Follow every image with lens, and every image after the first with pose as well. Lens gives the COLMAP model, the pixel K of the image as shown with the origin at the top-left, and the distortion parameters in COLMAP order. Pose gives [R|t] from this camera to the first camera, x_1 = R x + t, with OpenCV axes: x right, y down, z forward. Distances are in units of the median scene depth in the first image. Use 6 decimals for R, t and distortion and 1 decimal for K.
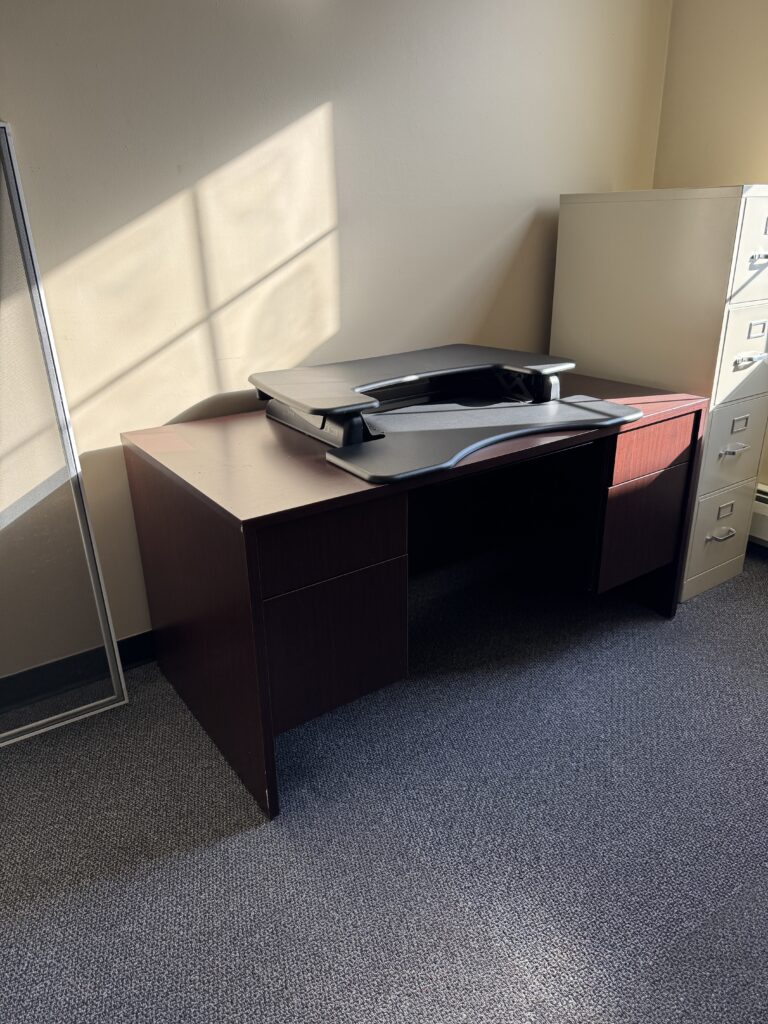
lens RADIAL K [[728.8, 0, 391.4], [0, 728.8, 519.1], [0, 0, 1]] dist [0.019544, -0.020733]
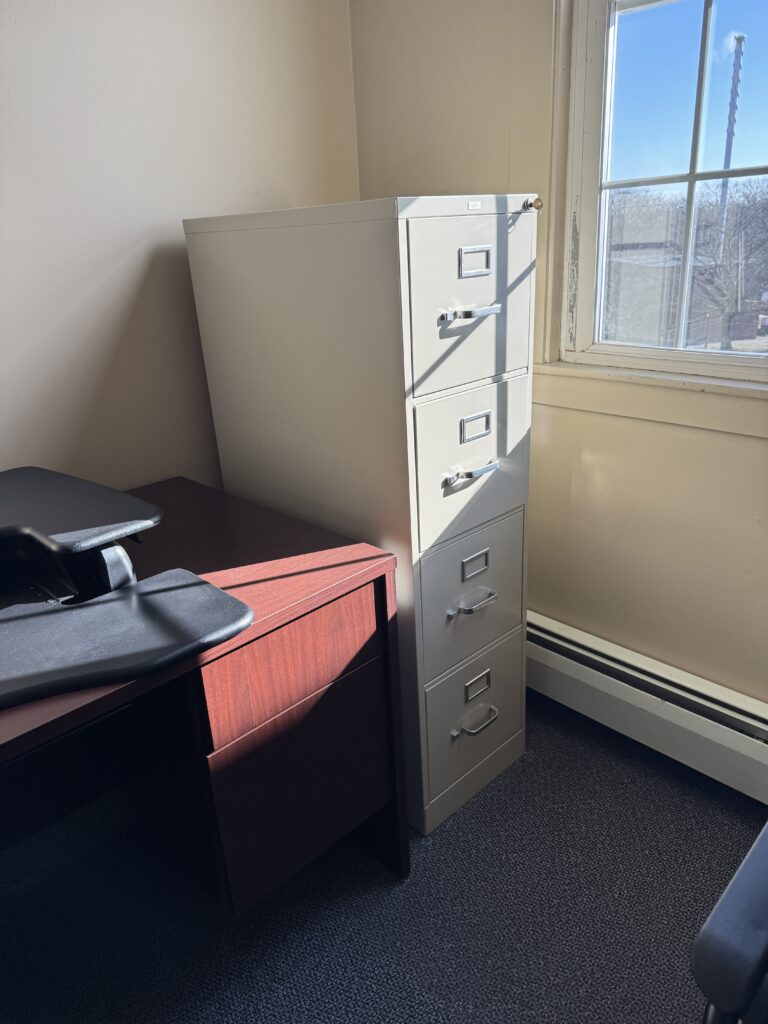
lens RADIAL K [[728.8, 0, 376.5], [0, 728.8, 508.1], [0, 0, 1]] dist [0.019544, -0.020733]
pose [[0.989084, -0.083337, 0.121522, 0.347431], [0.086601, 0.996004, -0.021820, -0.190439], [-0.119218, 0.032105, 0.992349, 0.409311]]
